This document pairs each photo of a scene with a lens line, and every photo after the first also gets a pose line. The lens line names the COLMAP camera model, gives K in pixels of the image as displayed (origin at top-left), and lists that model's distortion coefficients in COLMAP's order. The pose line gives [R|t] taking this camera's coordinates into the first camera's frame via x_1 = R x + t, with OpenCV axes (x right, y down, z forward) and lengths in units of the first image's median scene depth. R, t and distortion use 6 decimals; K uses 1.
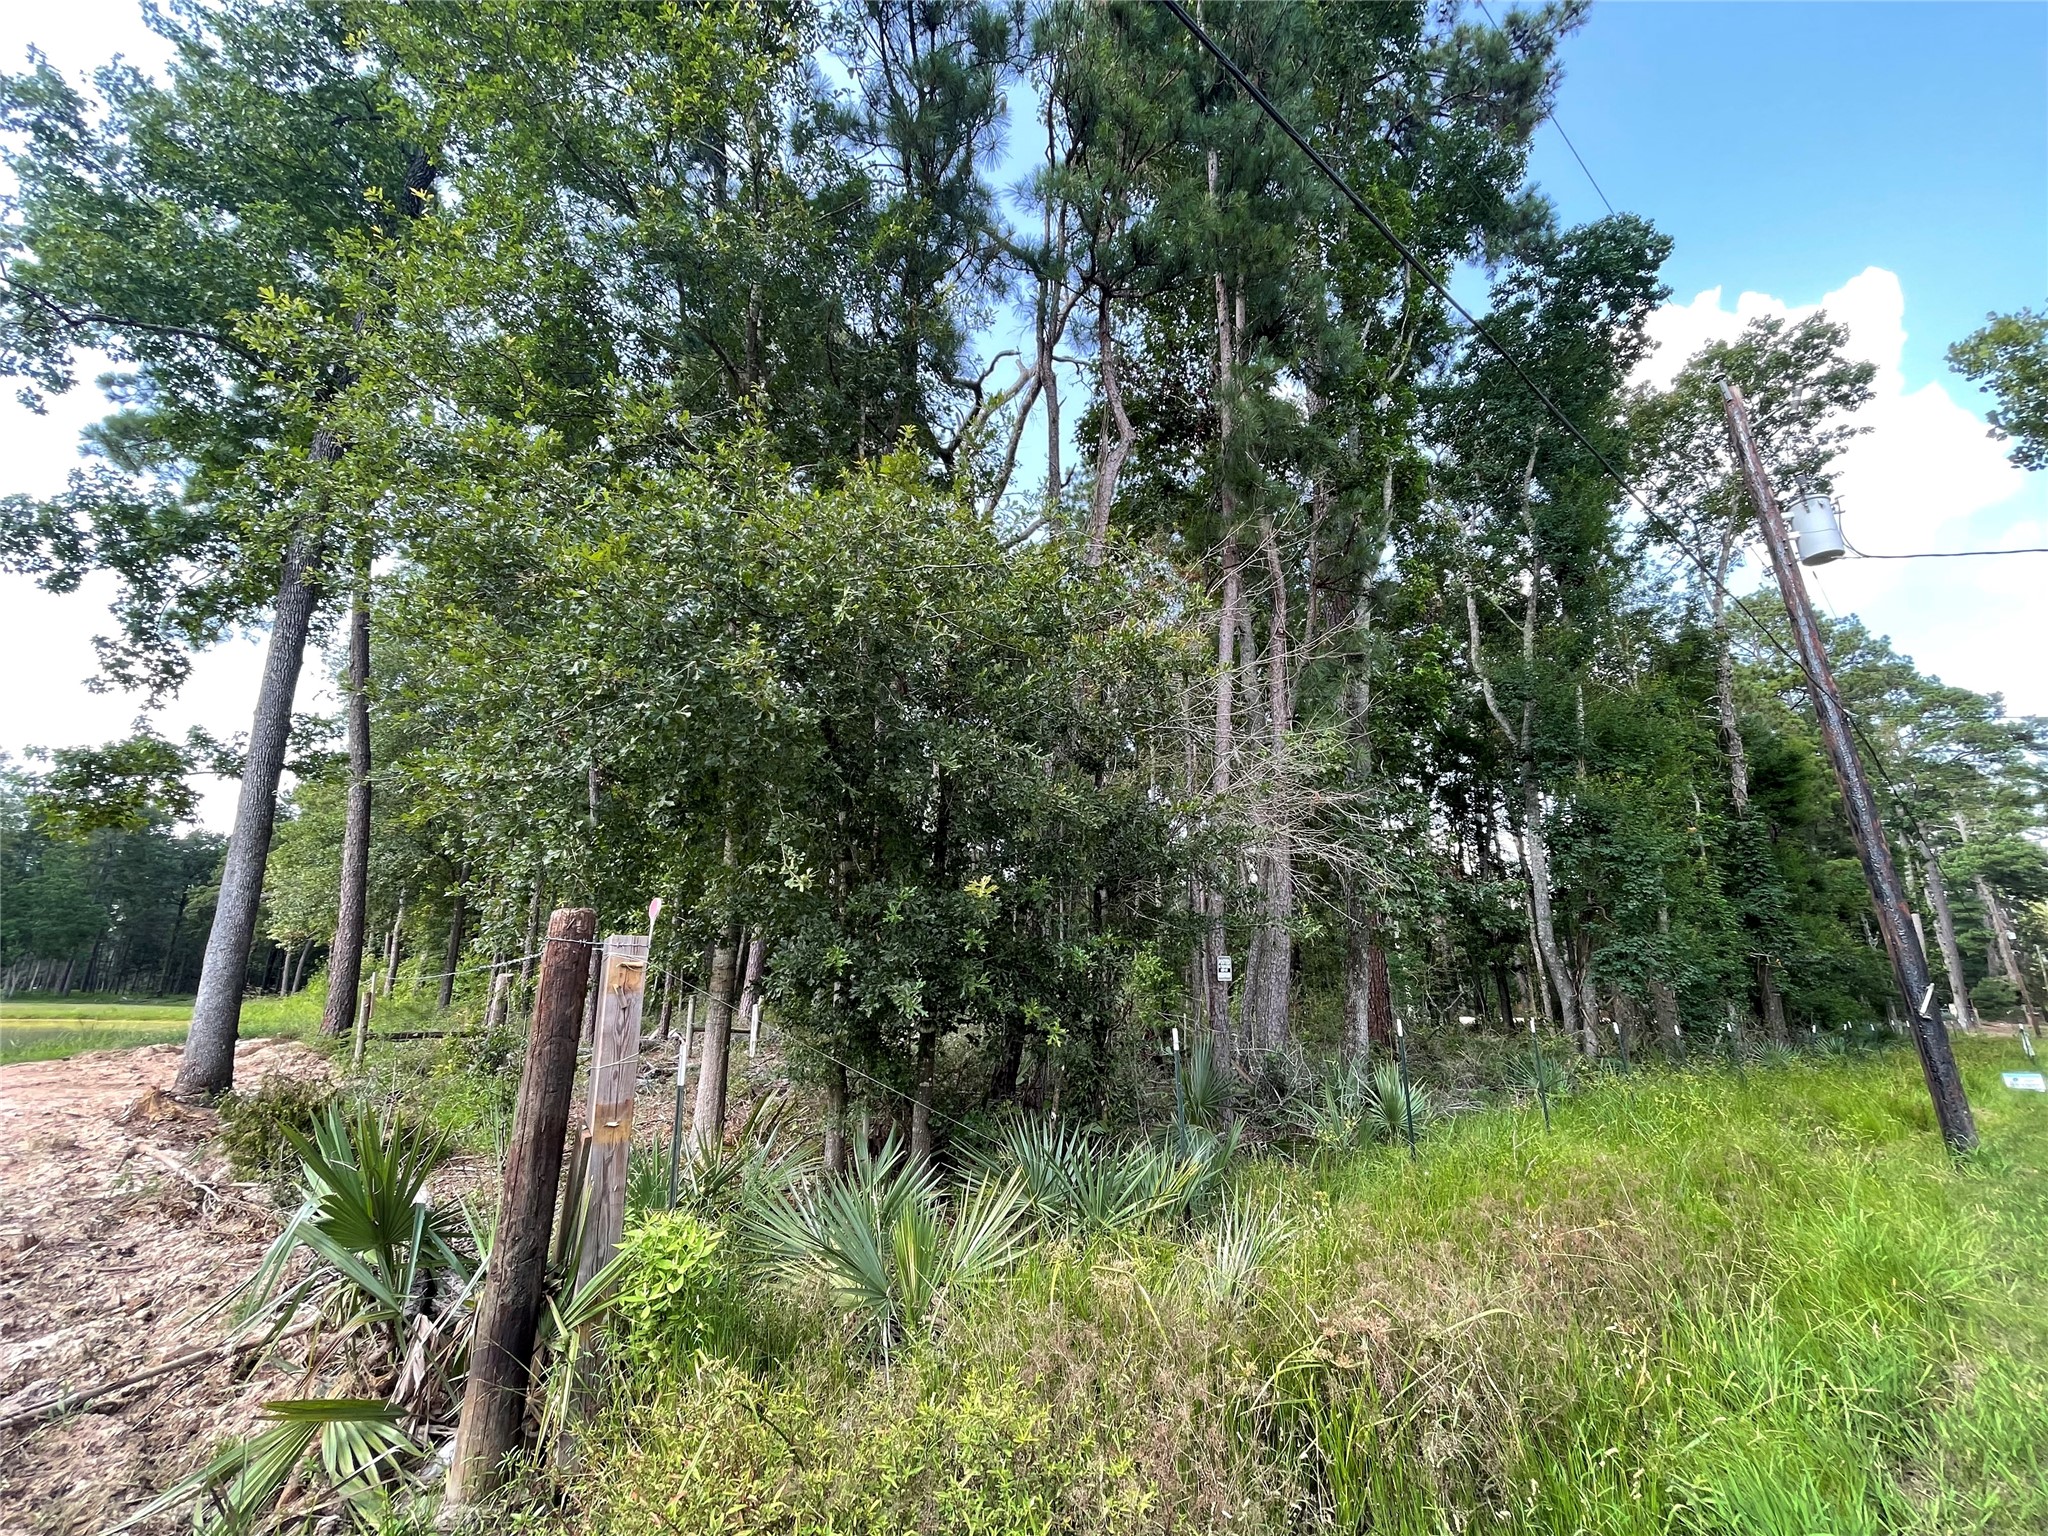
lens RADIAL K [[825.0, 0, 1019.4], [0, 825.0, 757.3], [0, 0, 1]] dist [0.001527, -0.001974]
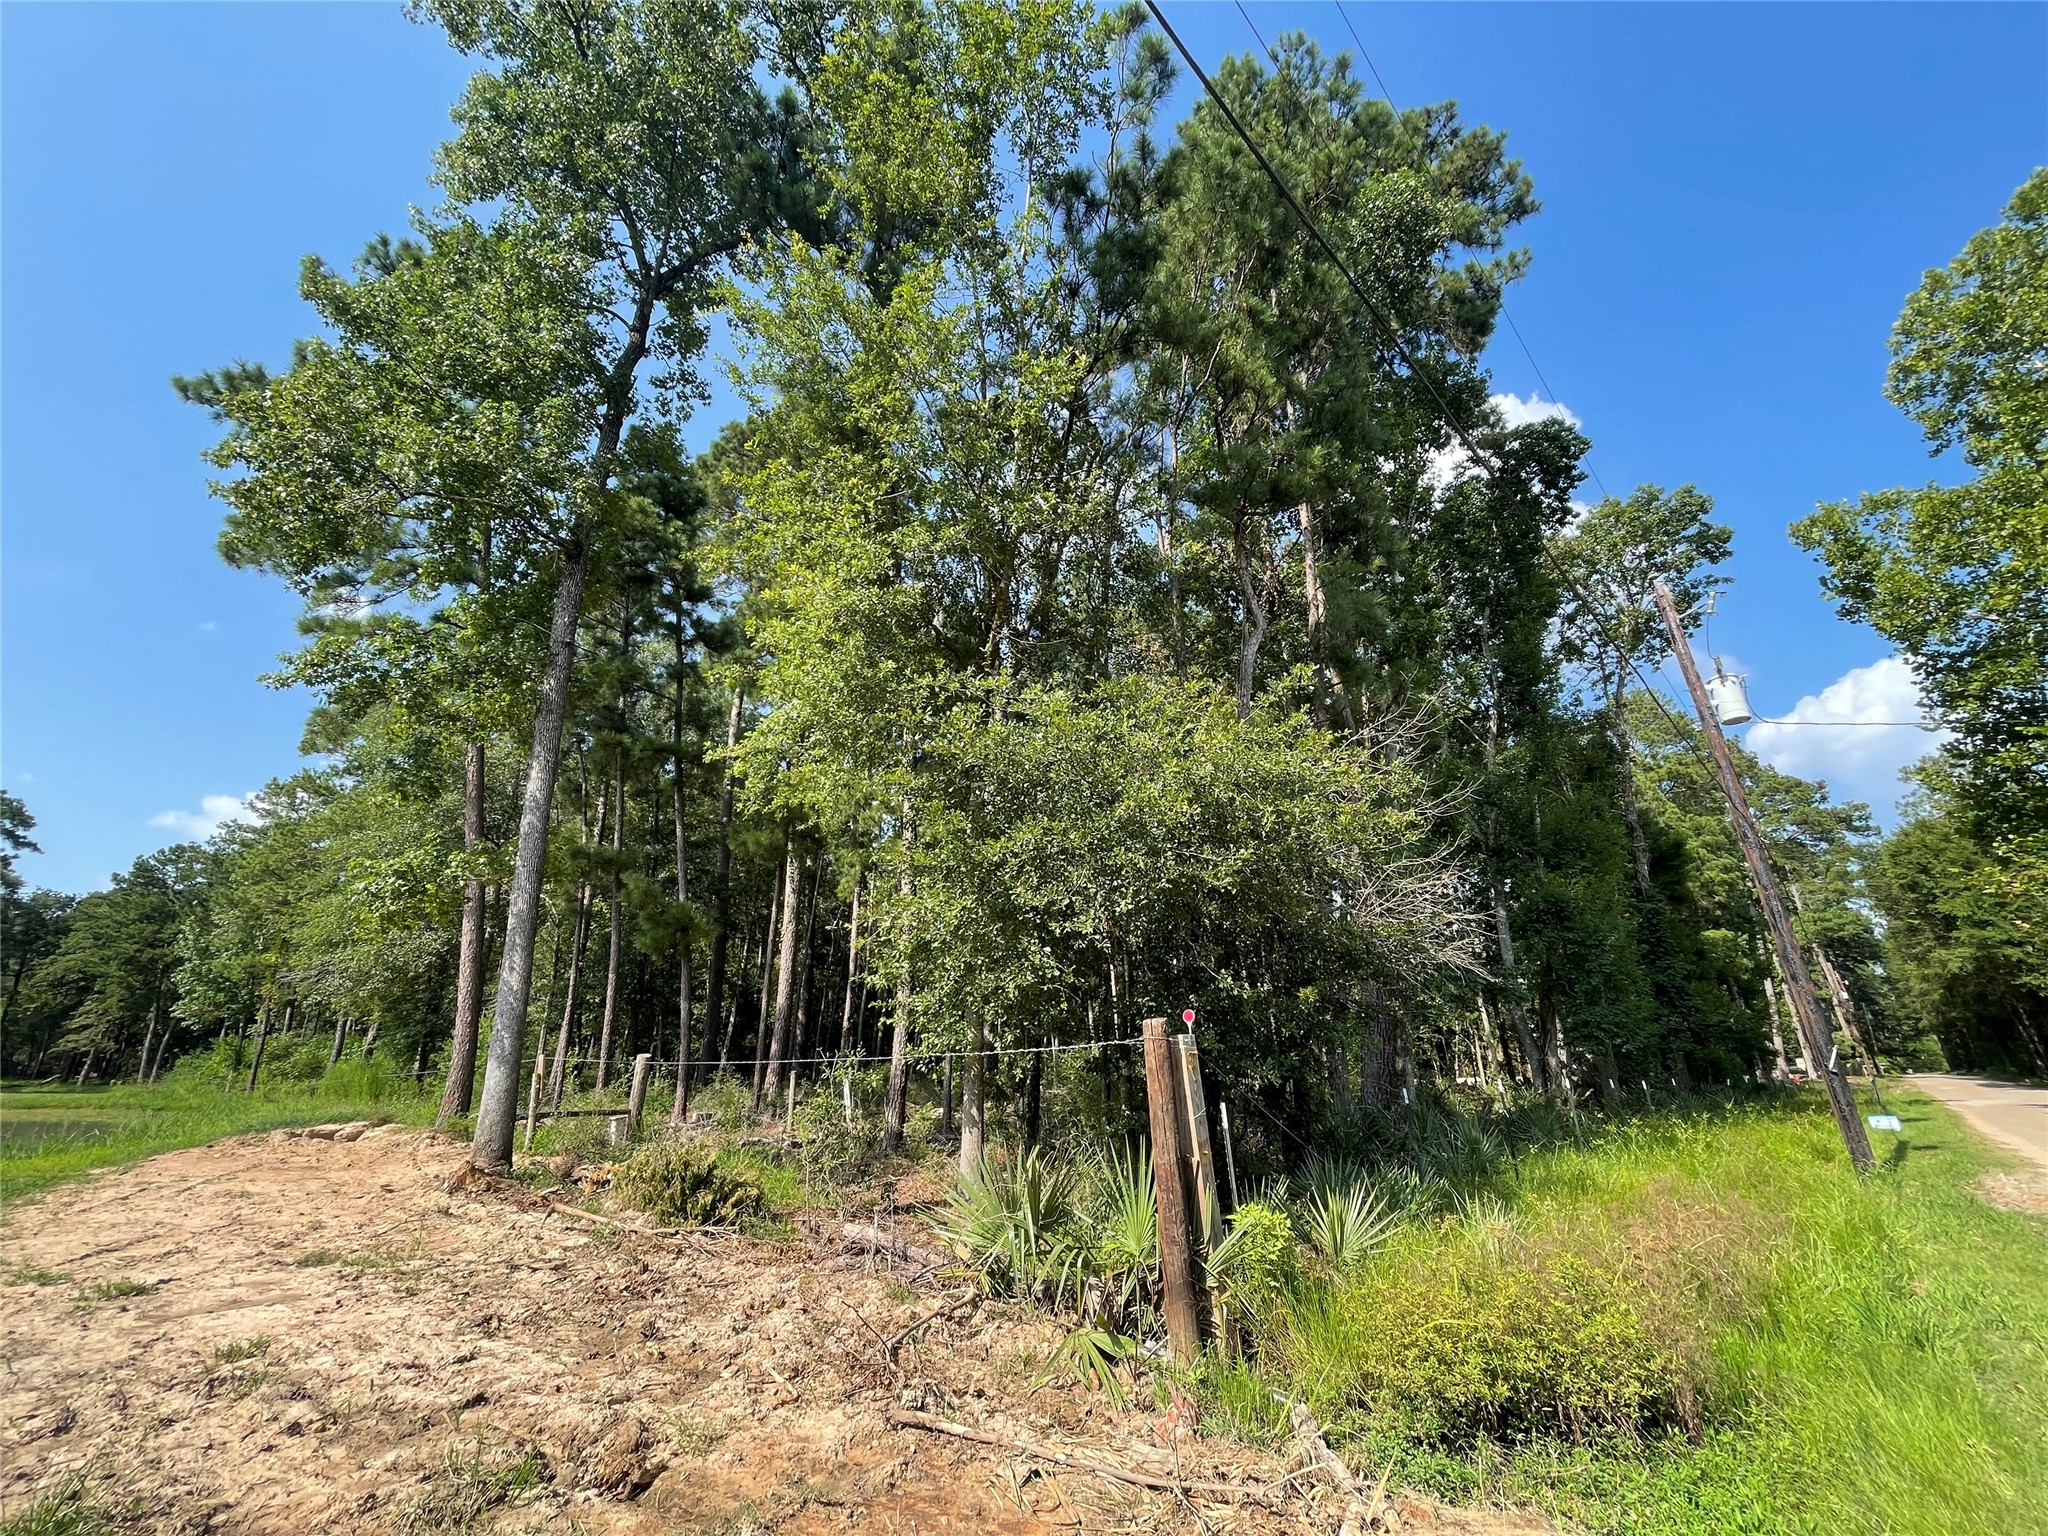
lens RADIAL K [[839.8, 0, 1014.3], [0, 839.8, 751.9], [0, 0, 1]] dist [-0.013350, 0.006731]
pose [[0.994066, 0.023369, 0.106237, -0.331655], [-0.015215, 0.996921, -0.076920, -0.067873], [-0.107707, 0.074847, 0.991361, -0.210506]]
